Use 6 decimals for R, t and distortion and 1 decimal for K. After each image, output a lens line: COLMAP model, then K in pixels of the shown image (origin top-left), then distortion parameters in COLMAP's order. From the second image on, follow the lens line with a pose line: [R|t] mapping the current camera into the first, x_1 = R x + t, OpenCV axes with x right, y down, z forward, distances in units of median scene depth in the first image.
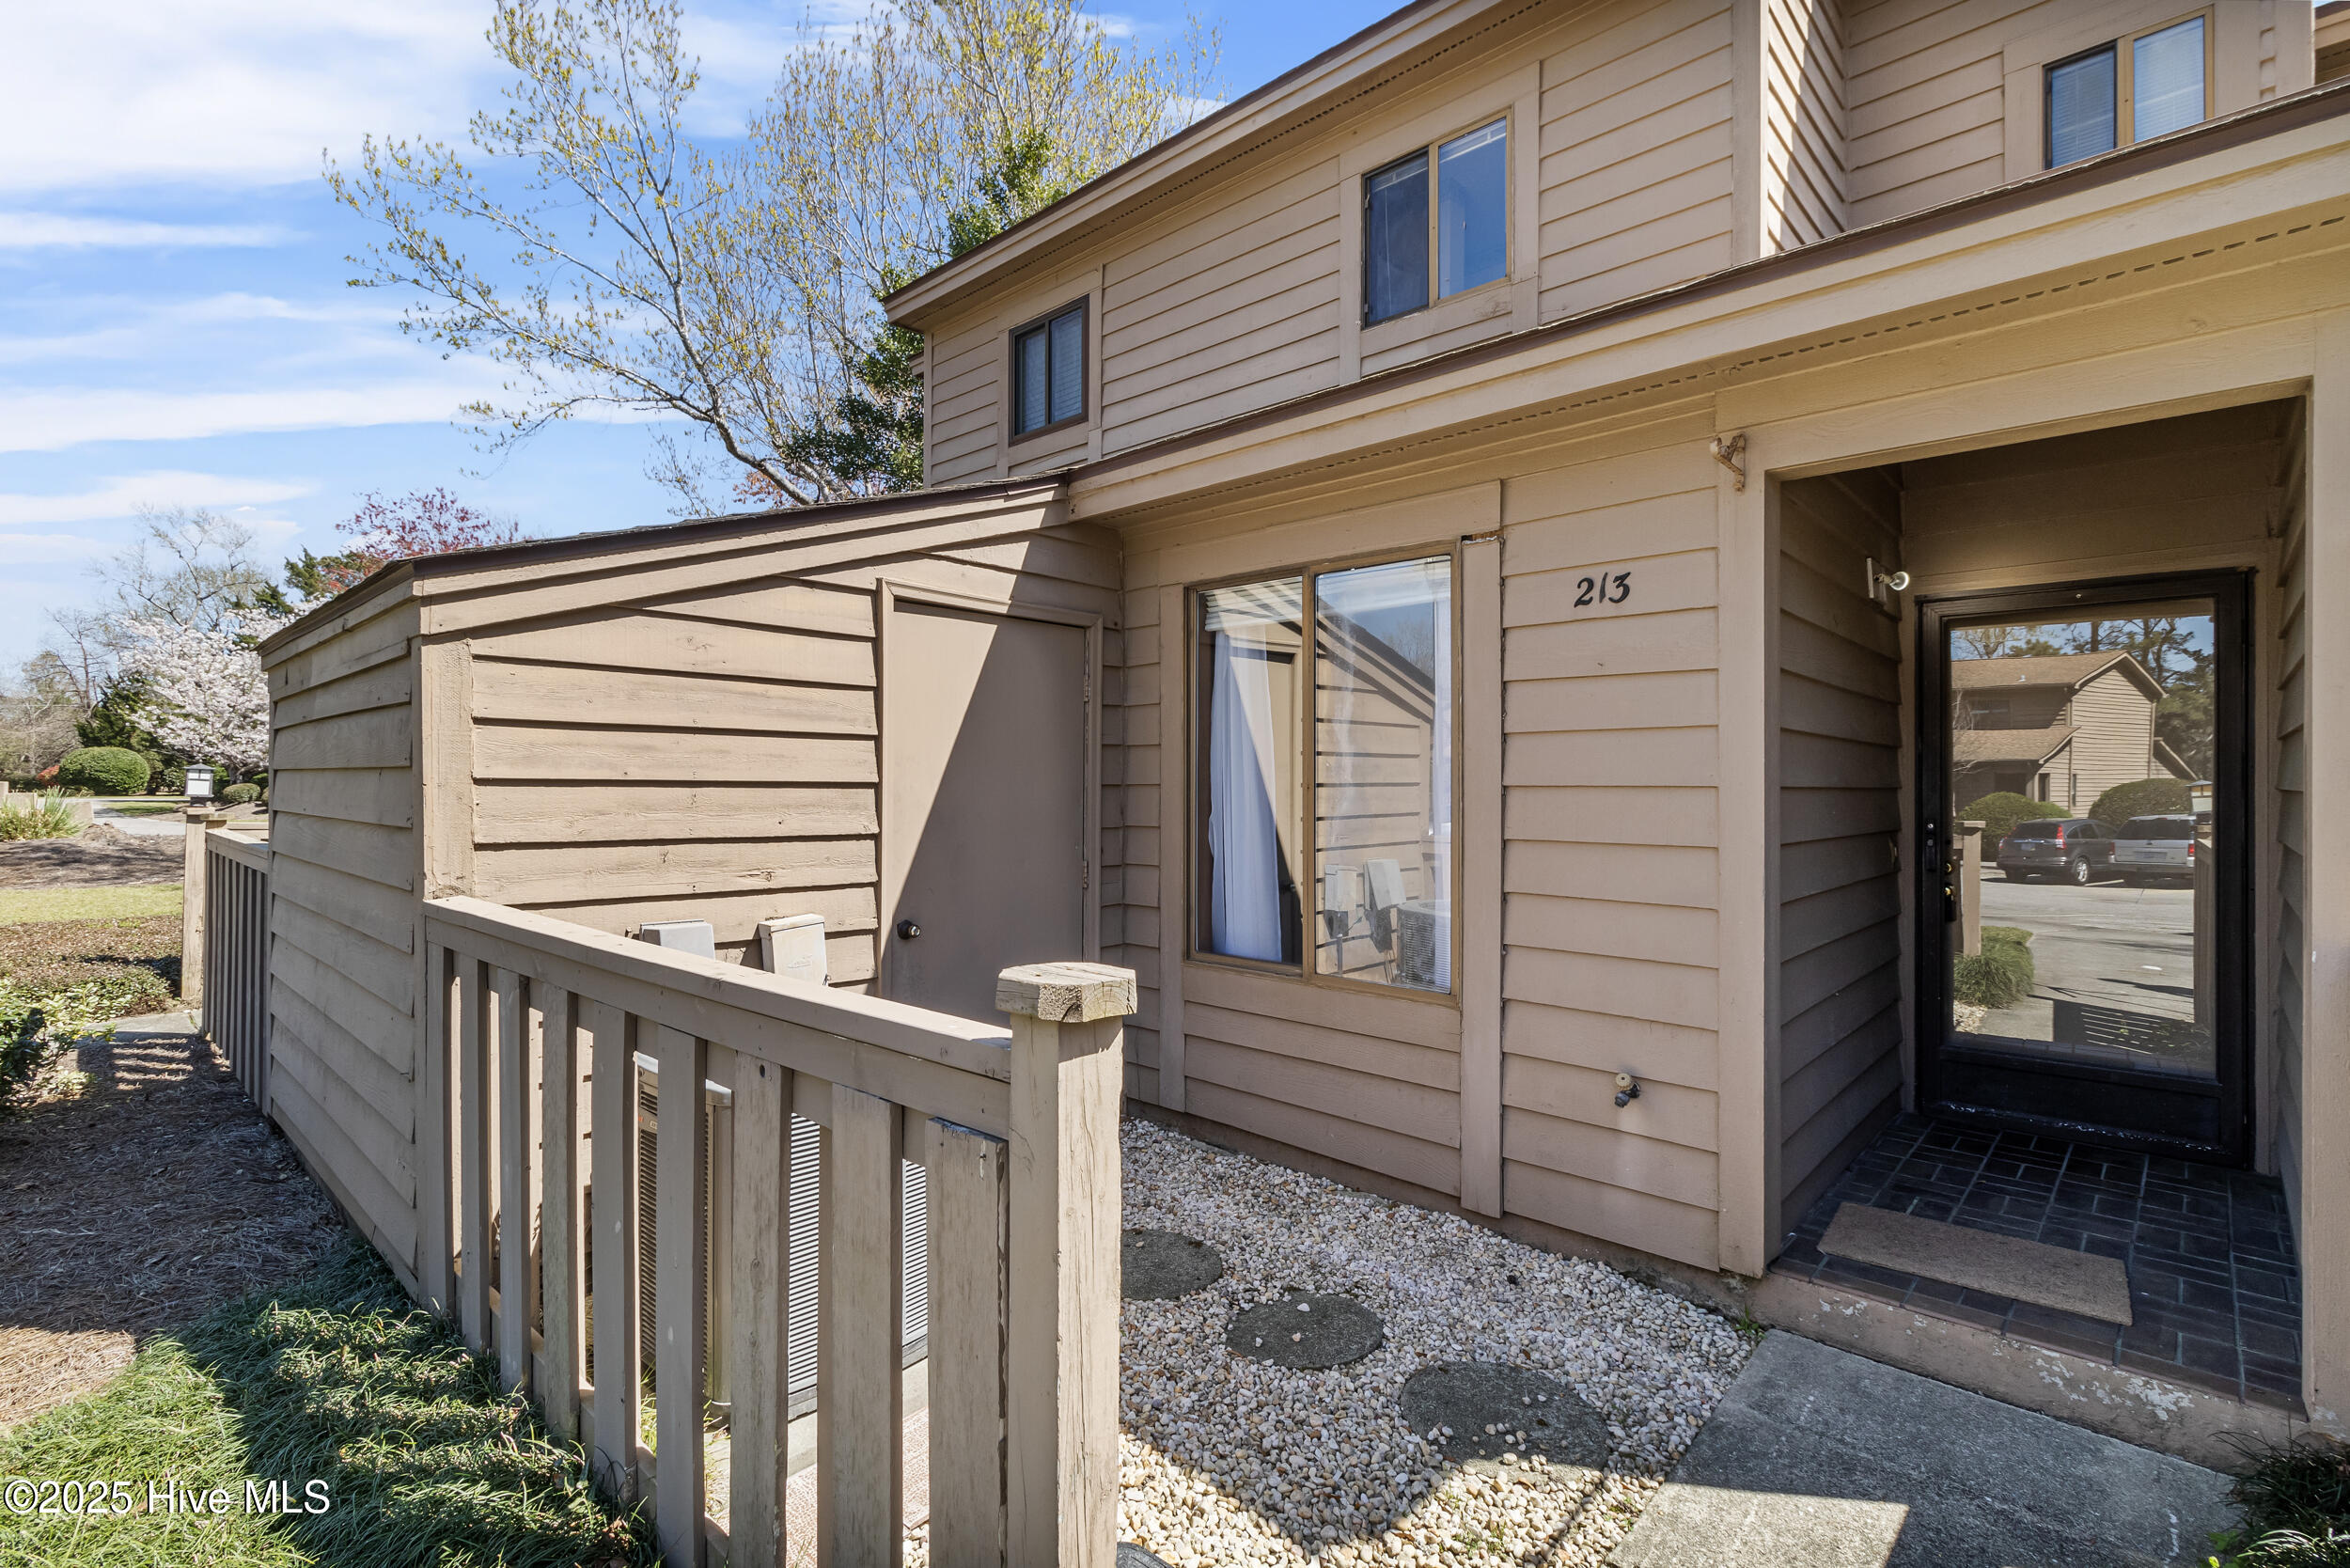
lens RADIAL K [[1083.8, 0, 1182.4], [0, 1083.8, 783.3], [0, 0, 1]] dist [-0.004549, 0.001666]
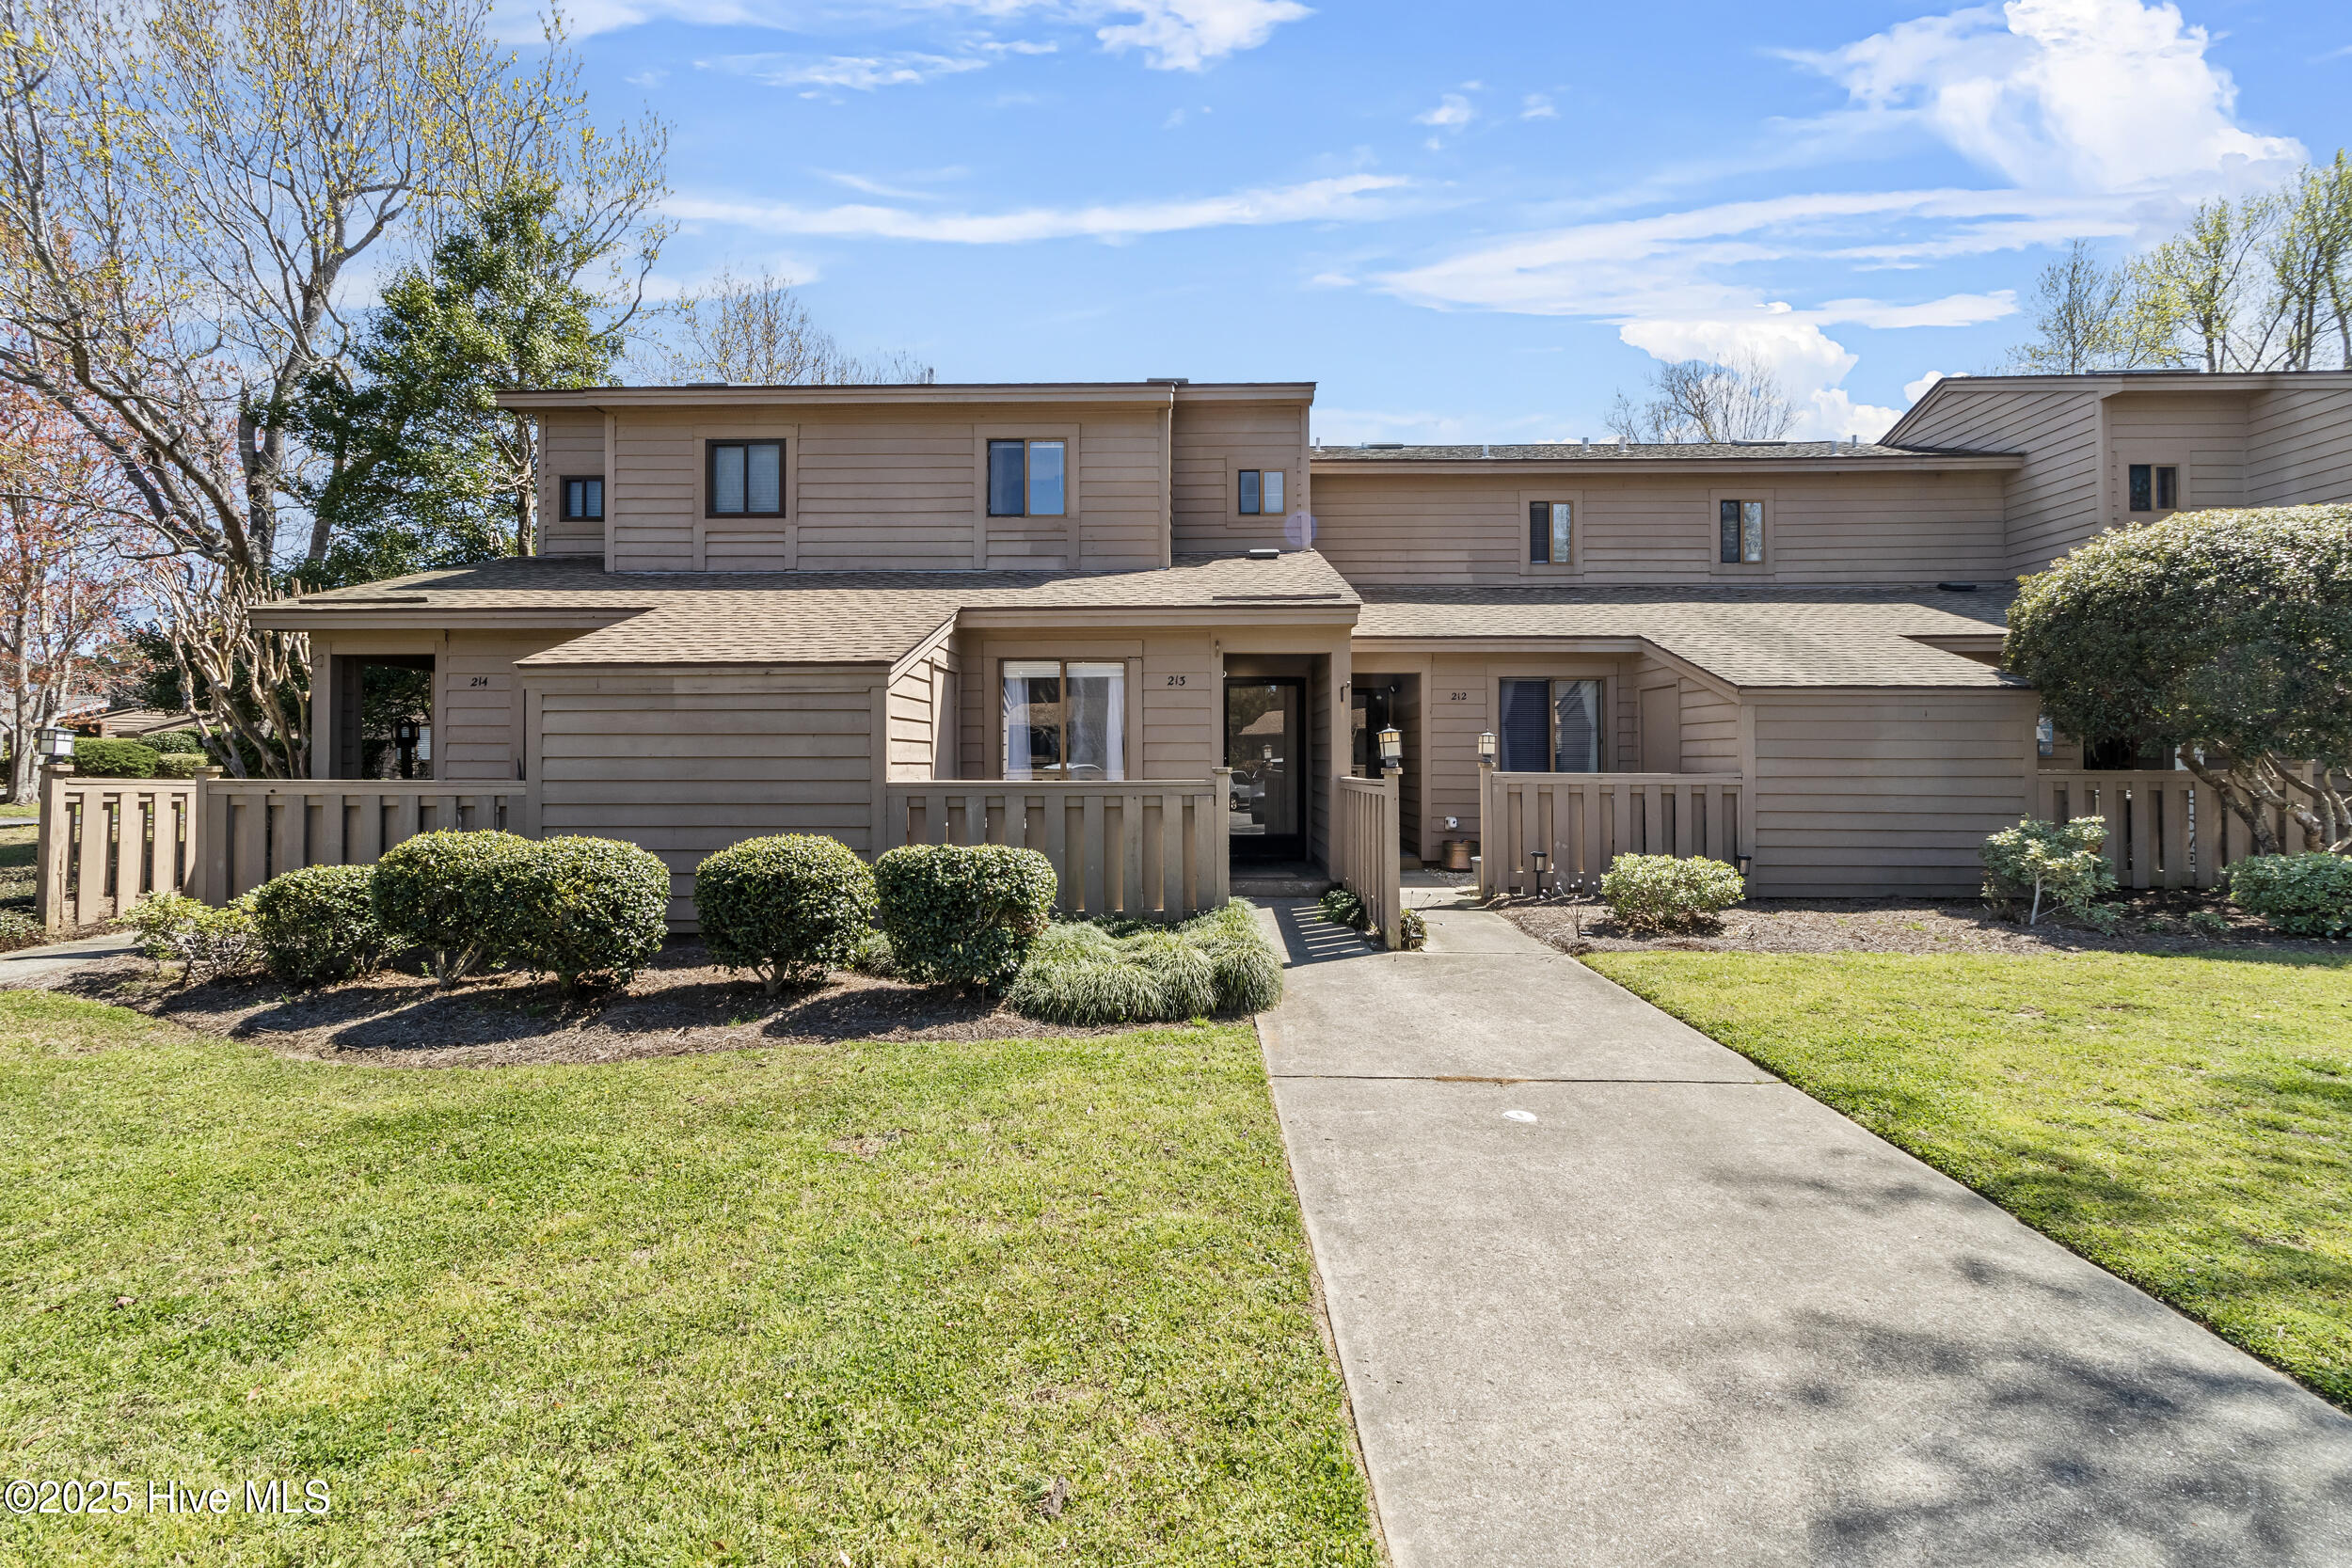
lens RADIAL K [[1084.6, 0, 1170.8], [0, 1084.6, 765.6], [0, 0, 1]] dist [-0.004549, 0.001666]
pose [[0.744586, -0.014745, 0.667363, -1.586868], [0.007504, 0.999878, 0.013719, 0.026526], [-0.667484, -0.005207, 0.744606, -1.228561]]
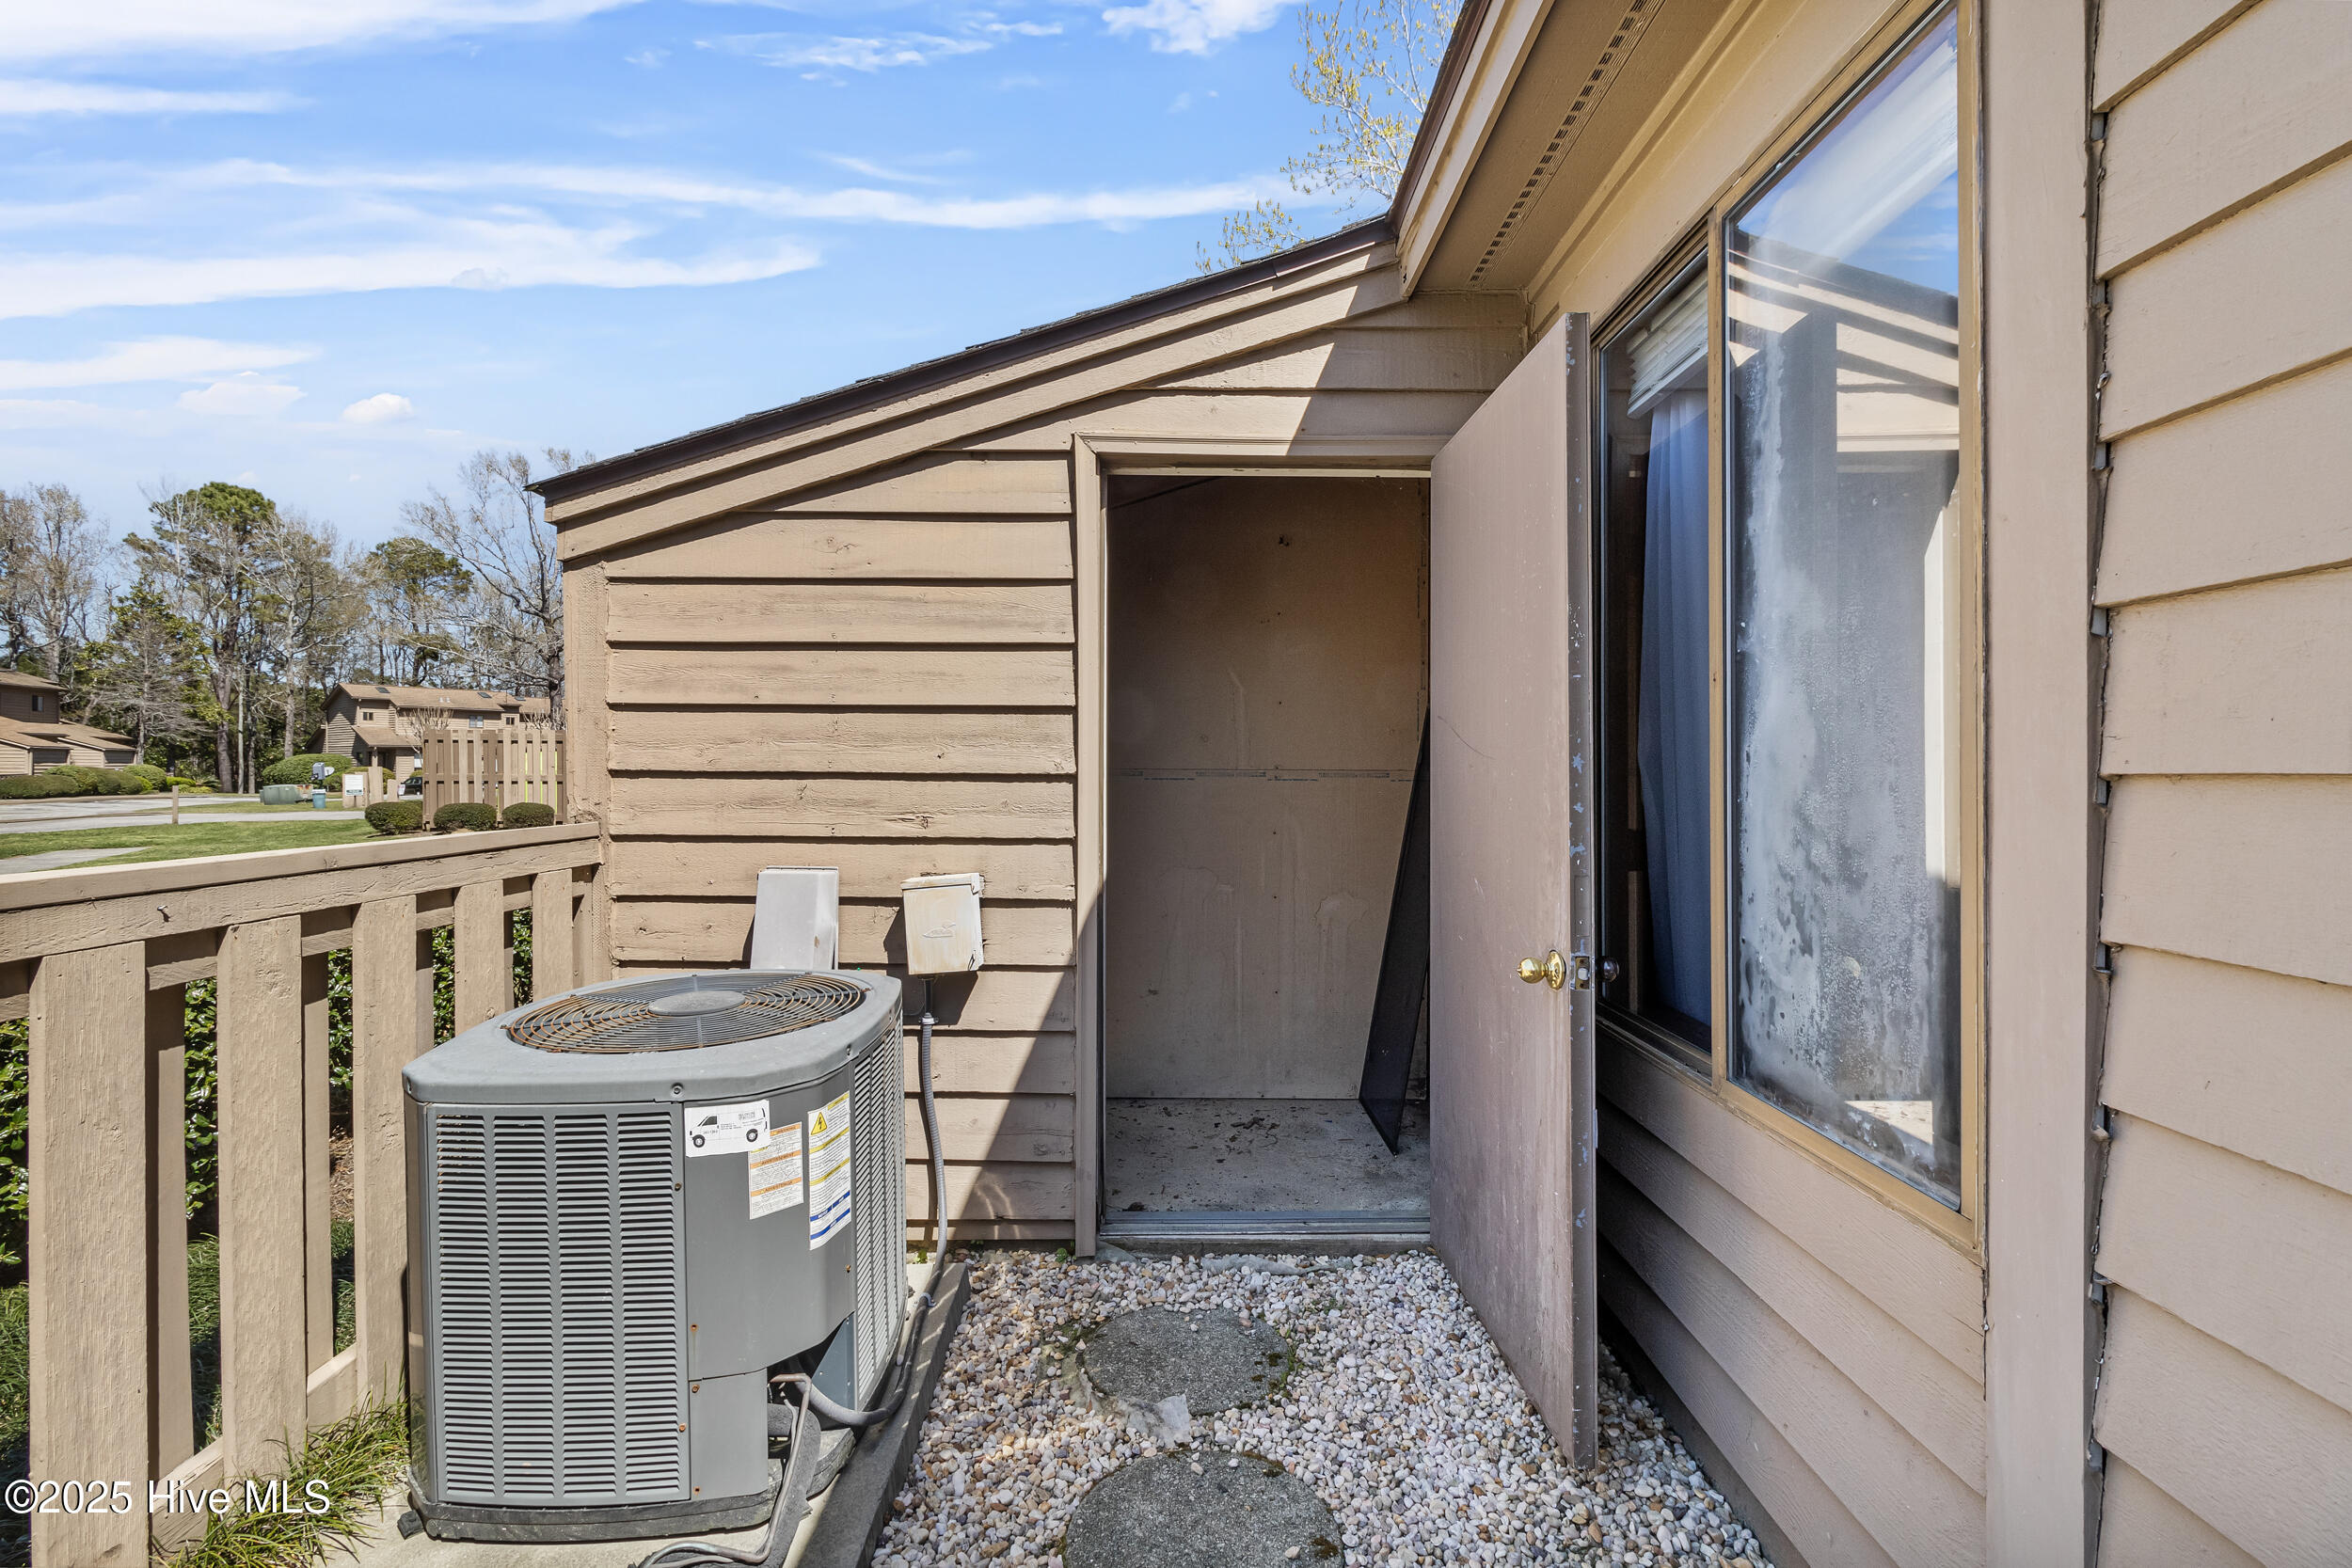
lens RADIAL K [[1084.6, 0, 1177.3], [0, 1084.6, 772.9], [0, 0, 1]] dist [-0.004549, 0.001666]
pose [[0.682056, -0.001930, -0.731298, 0.335035], [0.003514, 0.999994, 0.000638, 0.048163], [0.731292, -0.003005, 0.682058, 0.571553]]
